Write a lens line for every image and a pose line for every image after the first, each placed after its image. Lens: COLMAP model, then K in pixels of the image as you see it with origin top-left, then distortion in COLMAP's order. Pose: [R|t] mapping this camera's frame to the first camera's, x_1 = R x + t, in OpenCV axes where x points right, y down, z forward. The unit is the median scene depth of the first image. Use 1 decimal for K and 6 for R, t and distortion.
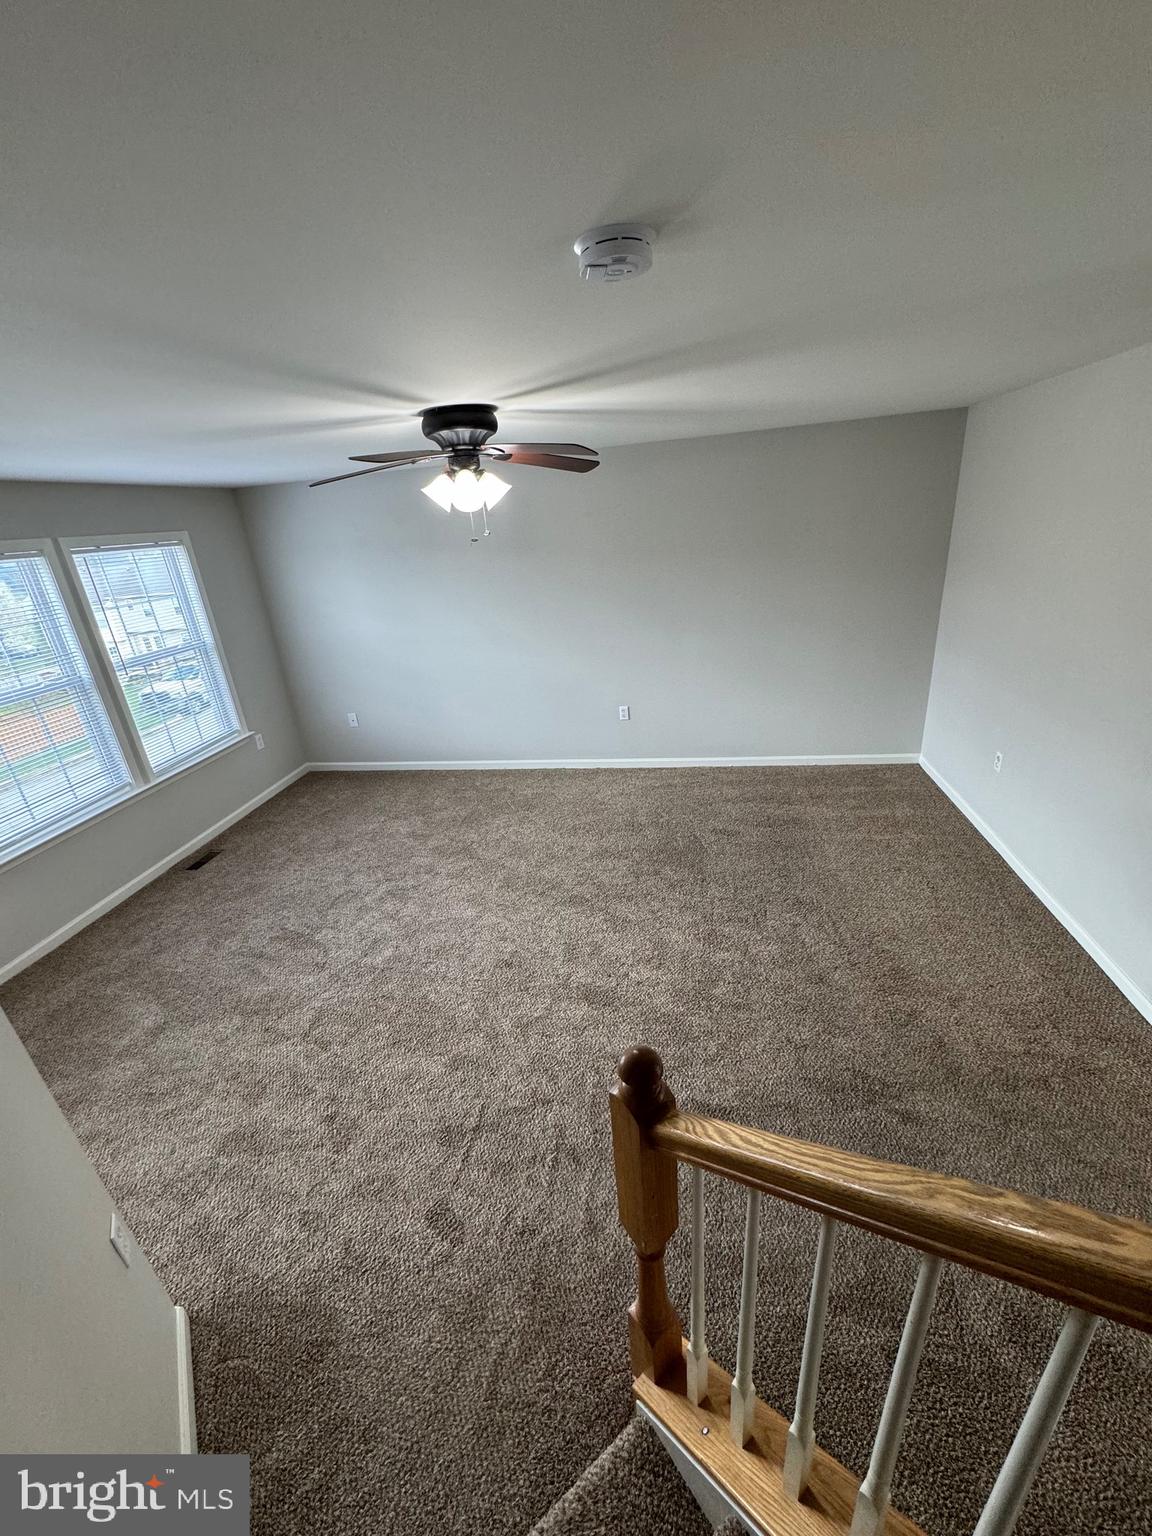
lens RADIAL K [[613.3, 0, 576.4], [0, 613.3, 767.8], [0, 0, 1]] dist [-0.002360, 0.000301]
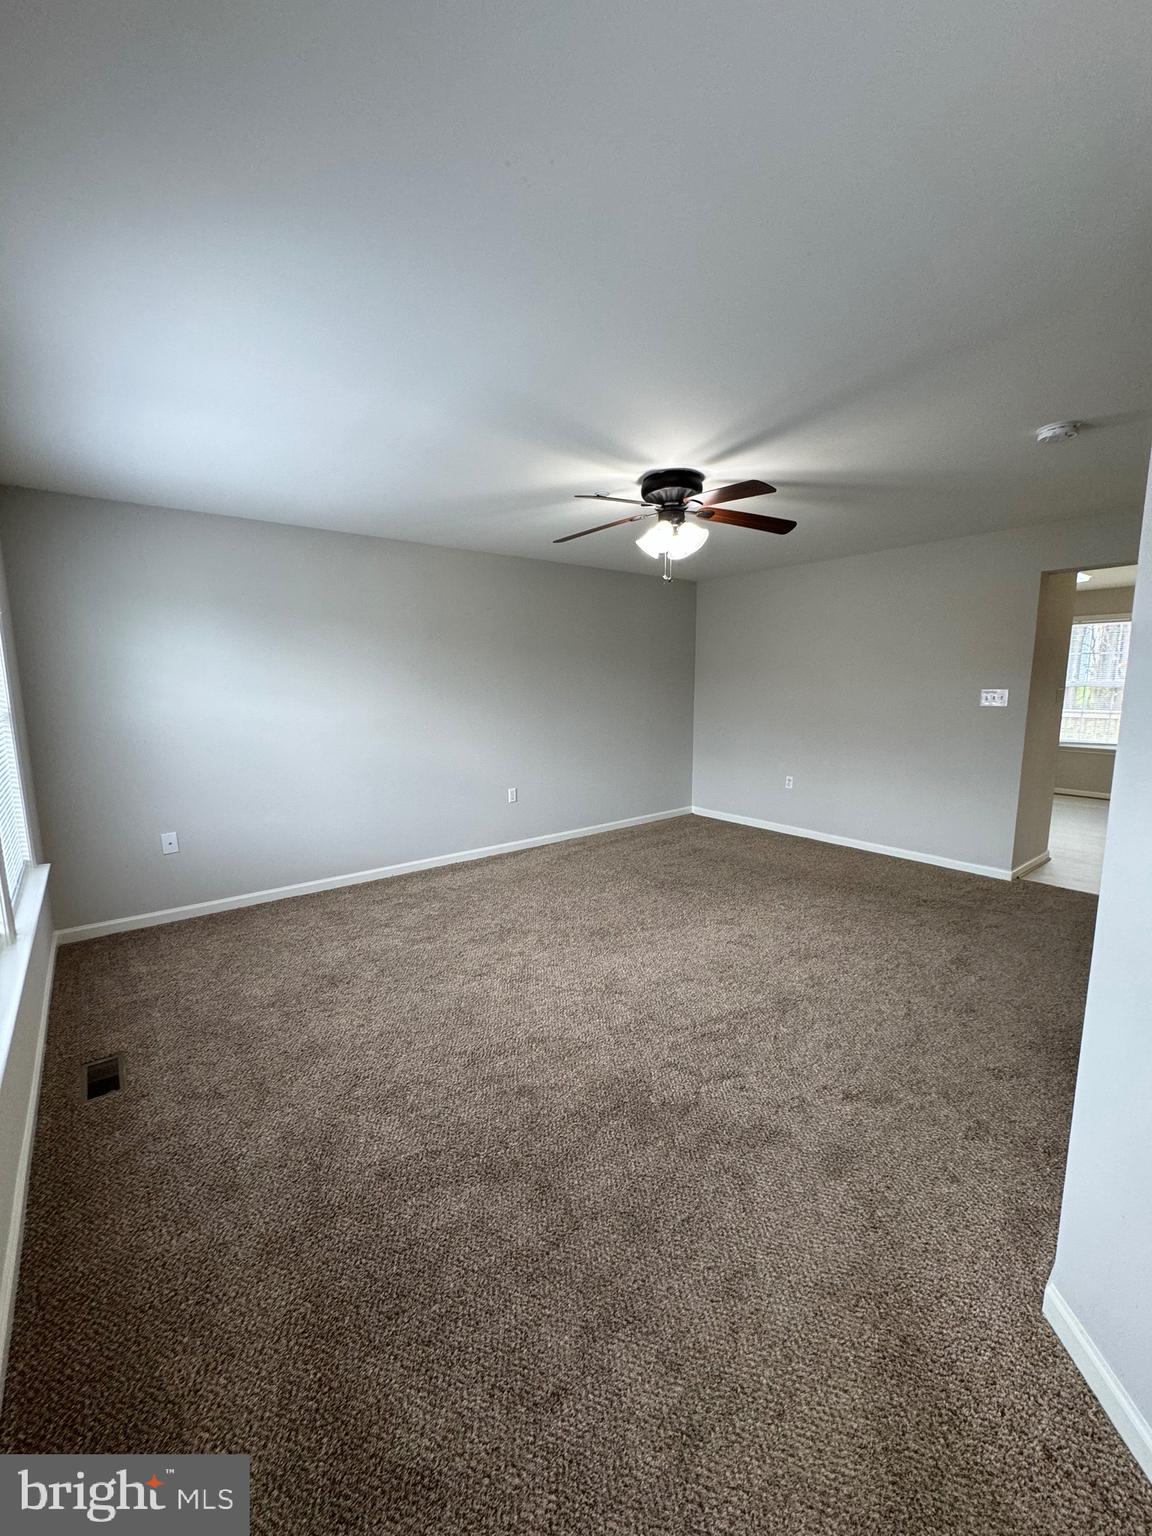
lens RADIAL K [[613.3, 0, 578.4], [0, 613.3, 771.5], [0, 0, 1]] dist [-0.002360, 0.000301]
pose [[0.666869, -0.033556, 0.744419, -0.690920], [0.239075, 0.955810, -0.171084, 0.084356], [-0.705783, 0.292063, 0.645422, 0.281807]]
